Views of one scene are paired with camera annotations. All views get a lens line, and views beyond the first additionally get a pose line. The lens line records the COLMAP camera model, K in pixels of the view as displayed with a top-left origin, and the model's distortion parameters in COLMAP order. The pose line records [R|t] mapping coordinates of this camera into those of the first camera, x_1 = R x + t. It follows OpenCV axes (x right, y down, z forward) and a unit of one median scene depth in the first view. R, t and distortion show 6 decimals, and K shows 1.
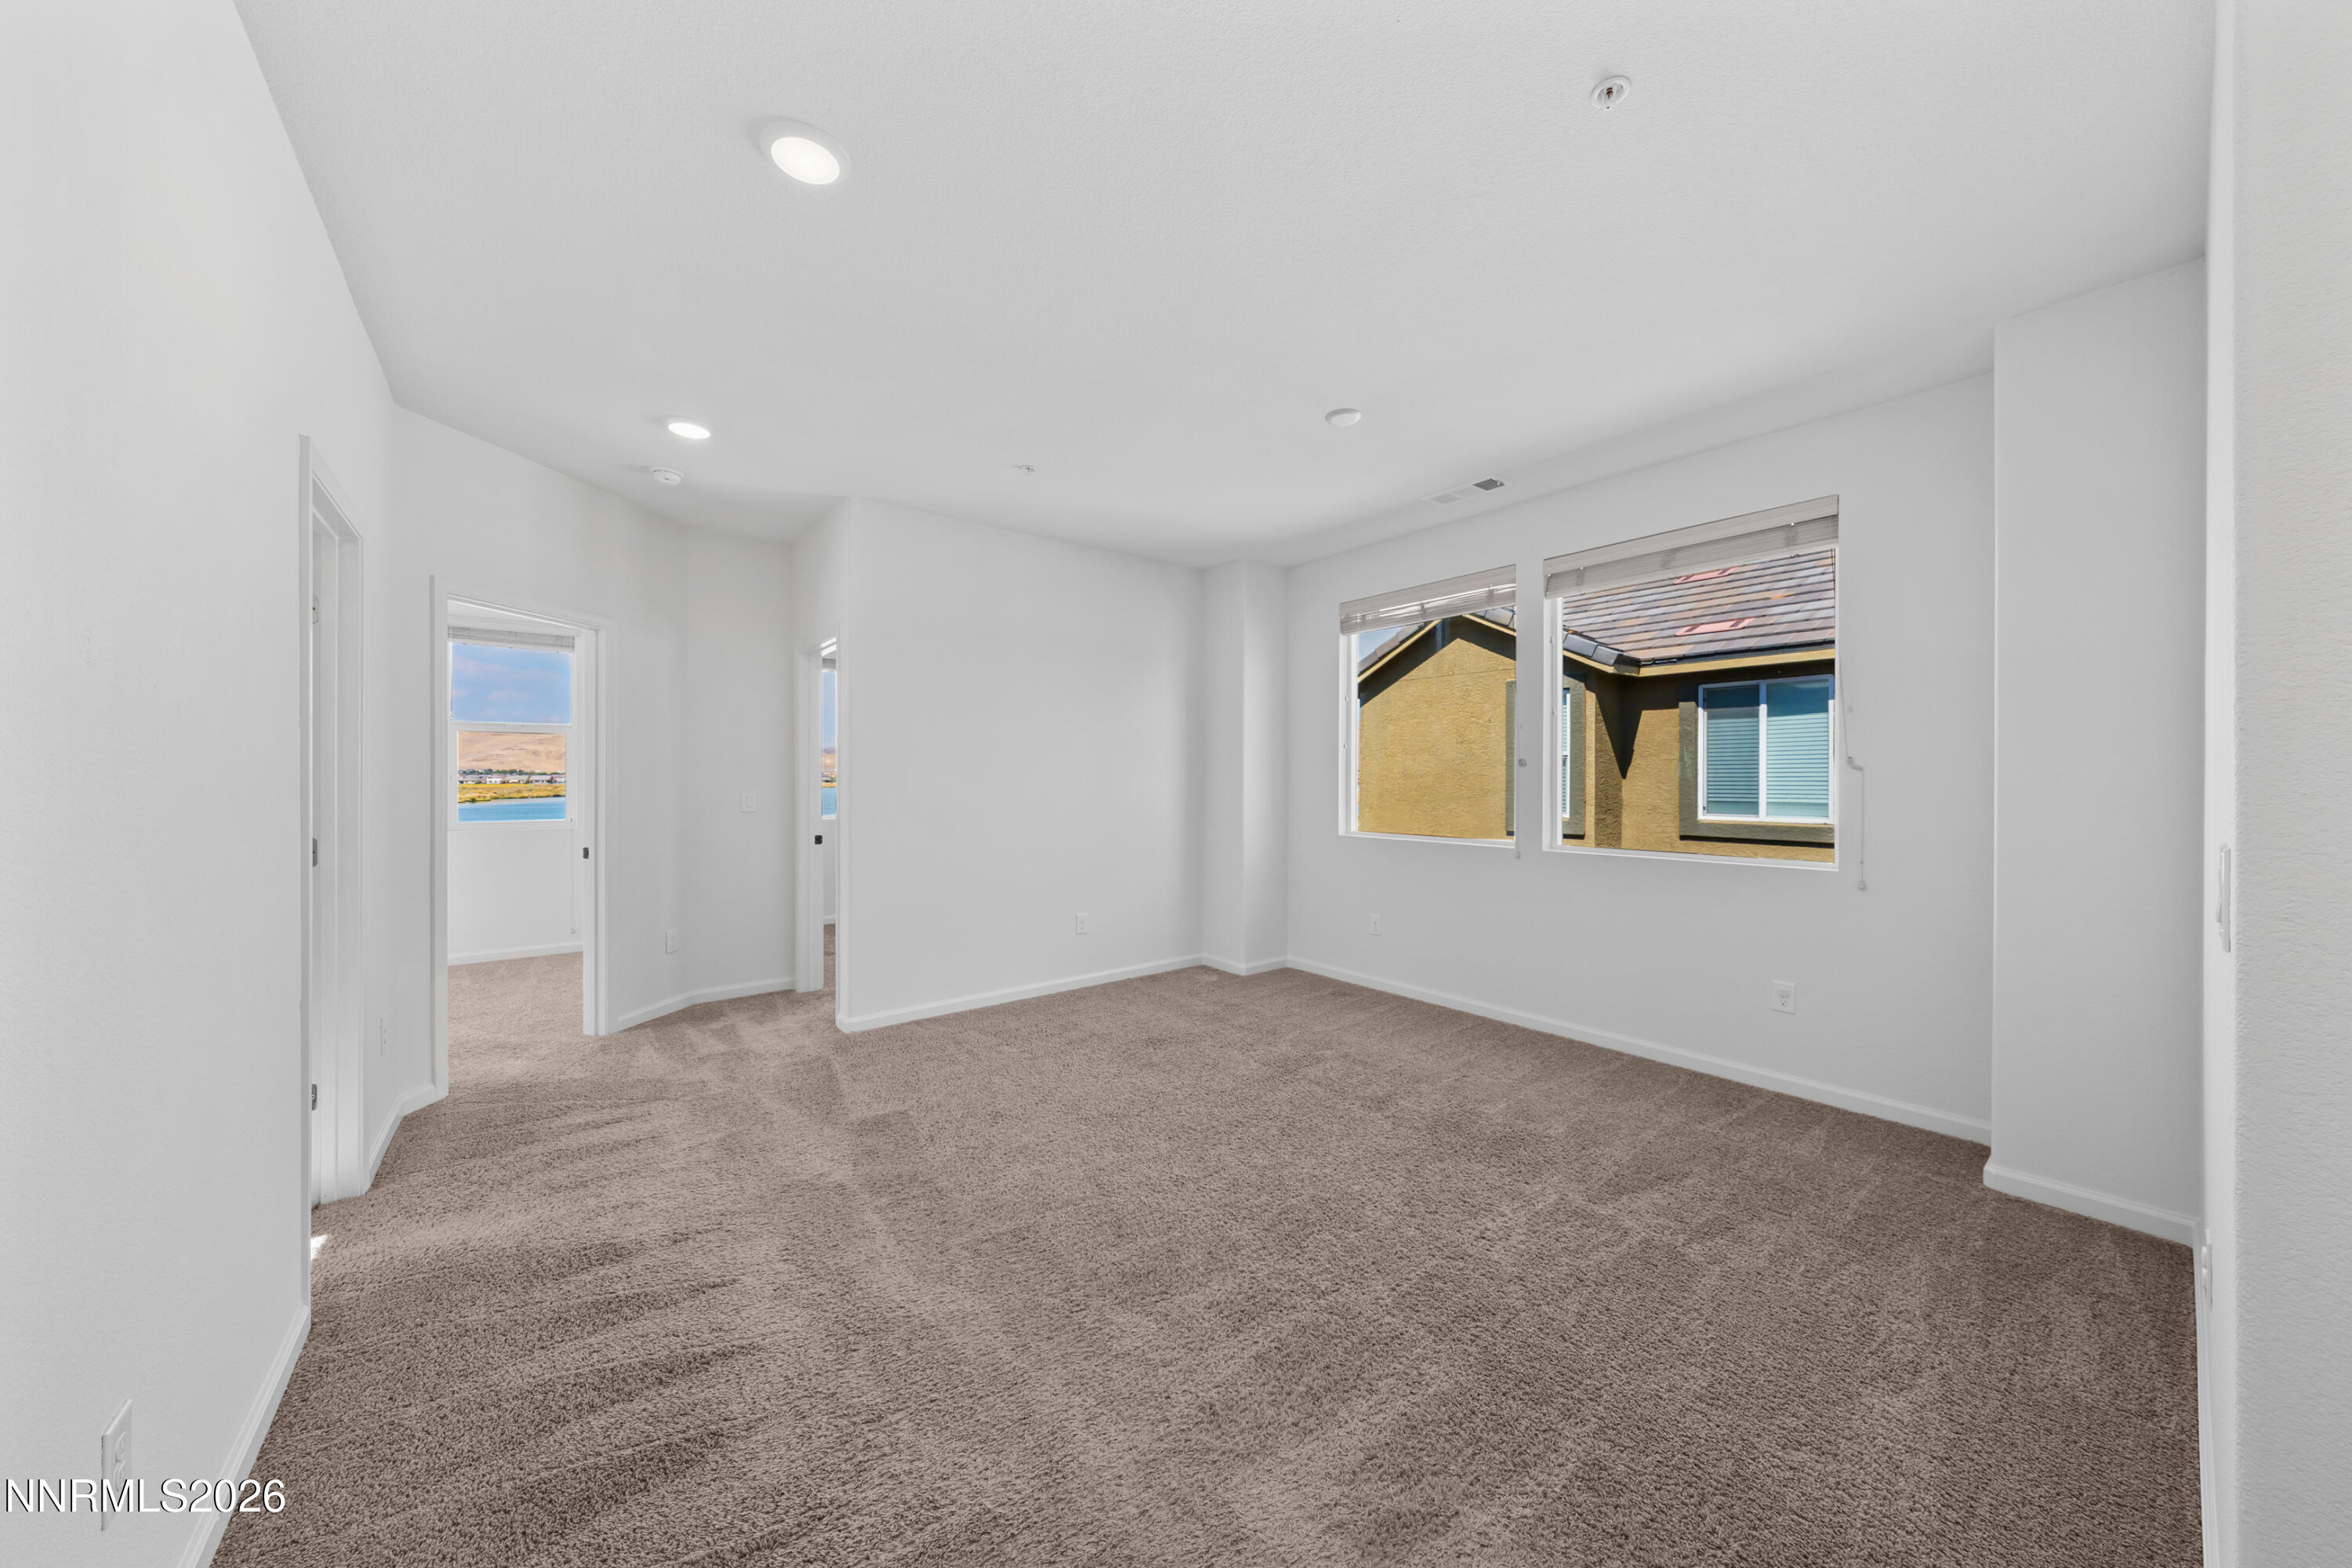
lens RADIAL K [[799.3, 0, 1175.3], [0, 799.3, 778.9], [0, 0, 1]] dist [-0.001565, -0.000200]
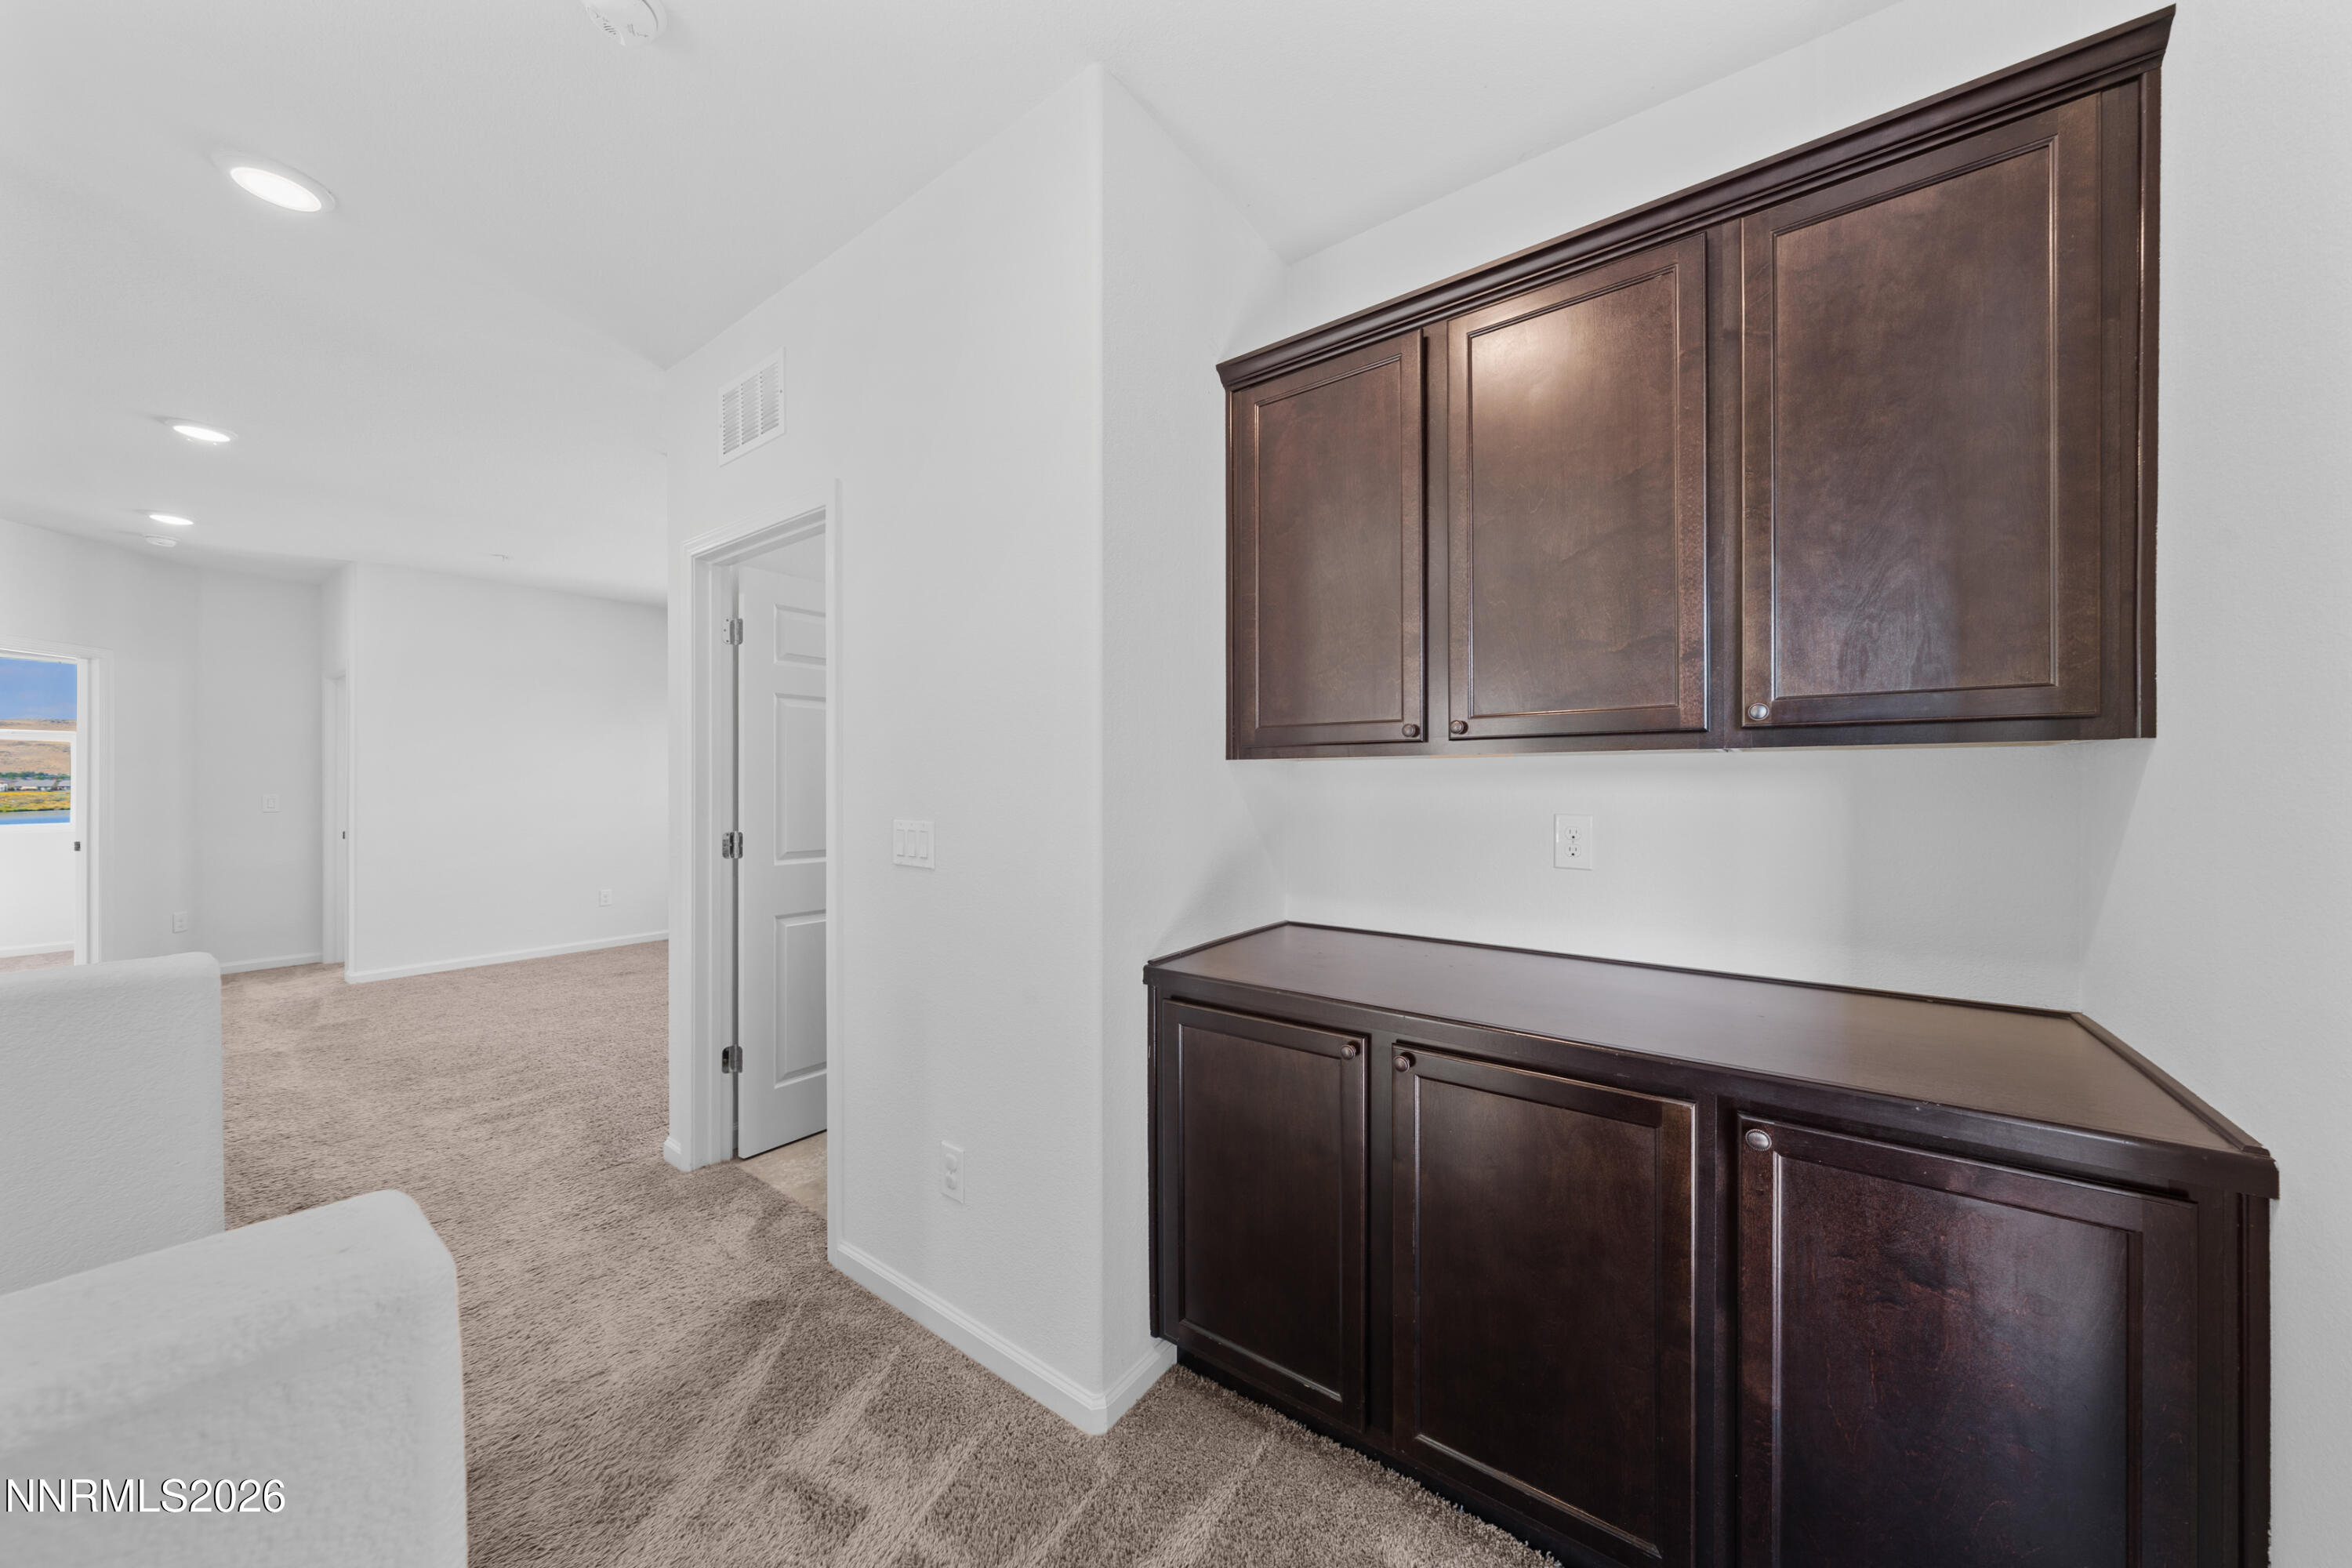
lens RADIAL K [[799.3, 0, 1178.5], [0, 799.3, 783.9], [0, 0, 1]] dist [-0.001565, -0.000200]
pose [[0.962924, 0.000696, 0.269773, 0.540567], [-0.000311, 0.999999, -0.001469, 0.001610], [-0.269774, 0.001330, 0.962923, -0.605943]]
